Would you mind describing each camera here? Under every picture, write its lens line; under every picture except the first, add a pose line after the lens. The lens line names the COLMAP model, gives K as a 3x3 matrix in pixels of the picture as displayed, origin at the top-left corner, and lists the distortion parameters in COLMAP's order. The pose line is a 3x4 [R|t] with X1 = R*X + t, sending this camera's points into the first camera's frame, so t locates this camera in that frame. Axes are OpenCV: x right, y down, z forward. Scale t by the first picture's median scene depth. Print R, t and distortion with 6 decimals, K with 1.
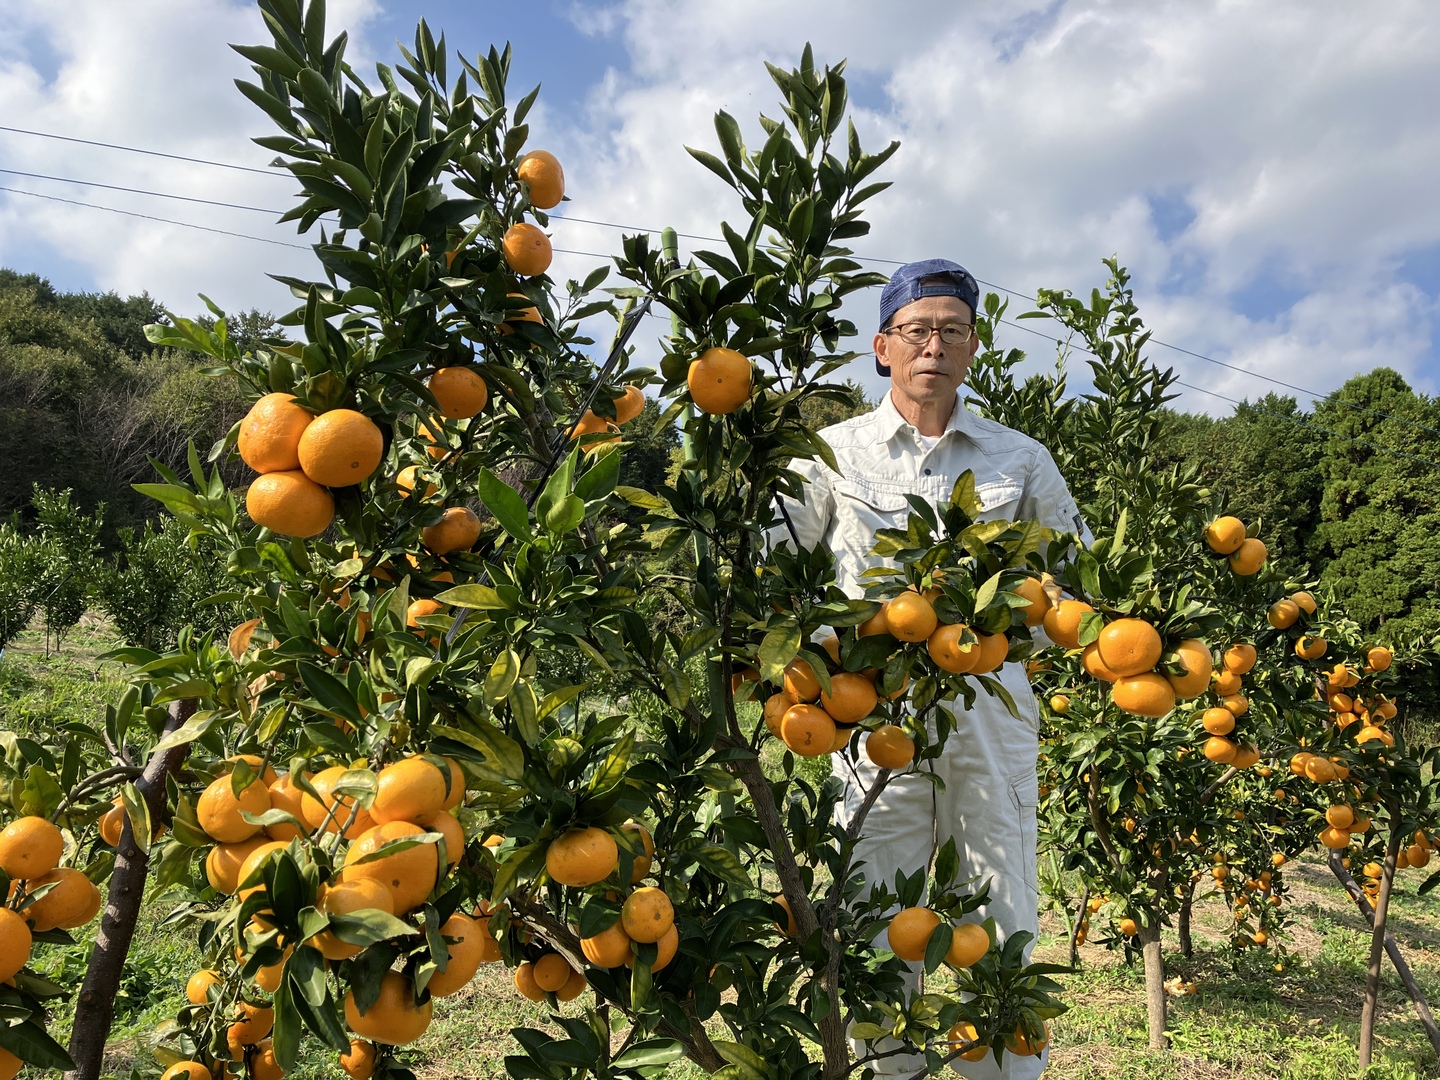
lens RADIAL K [[1168.7, 0, 720.0], [0, 1168.7, 540.0], [0, 0, 1]] dist [0.000561, -0.003310]
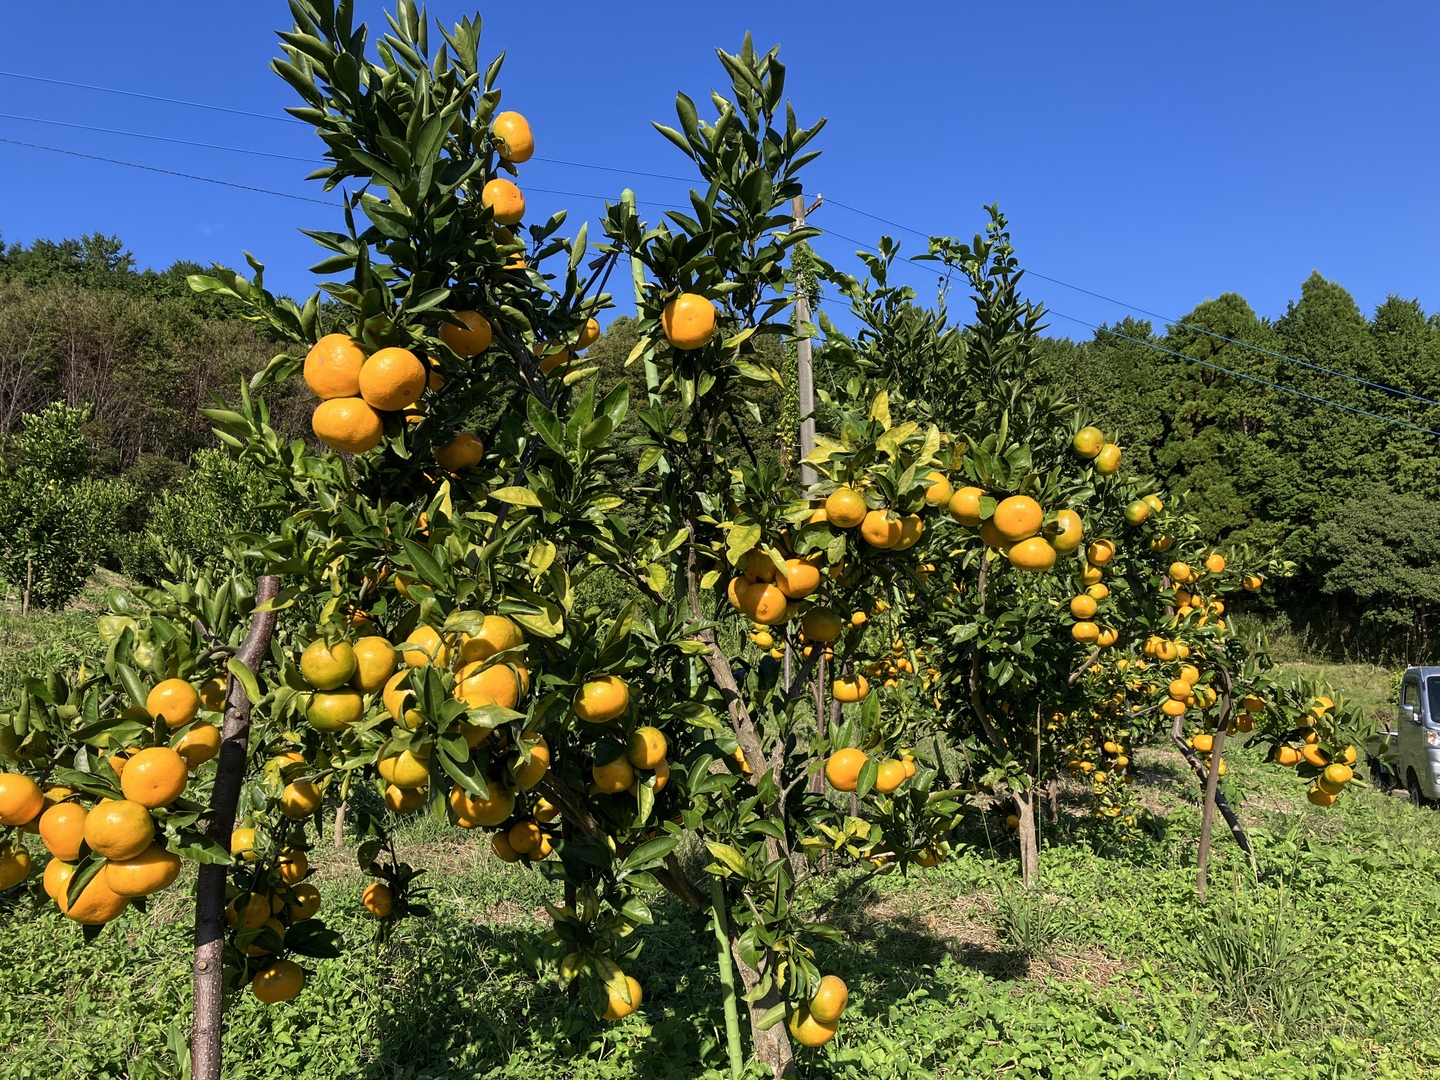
lens RADIAL K [[1168.7, 0, 720.0], [0, 1168.7, 540.0], [0, 0, 1]] dist [0.000561, -0.003310]
pose [[0.994281, -0.024290, 0.103993, -0.060723], [0.017815, 0.997871, 0.062739, 0.009957], [-0.105295, -0.060527, 0.992597, -0.141198]]
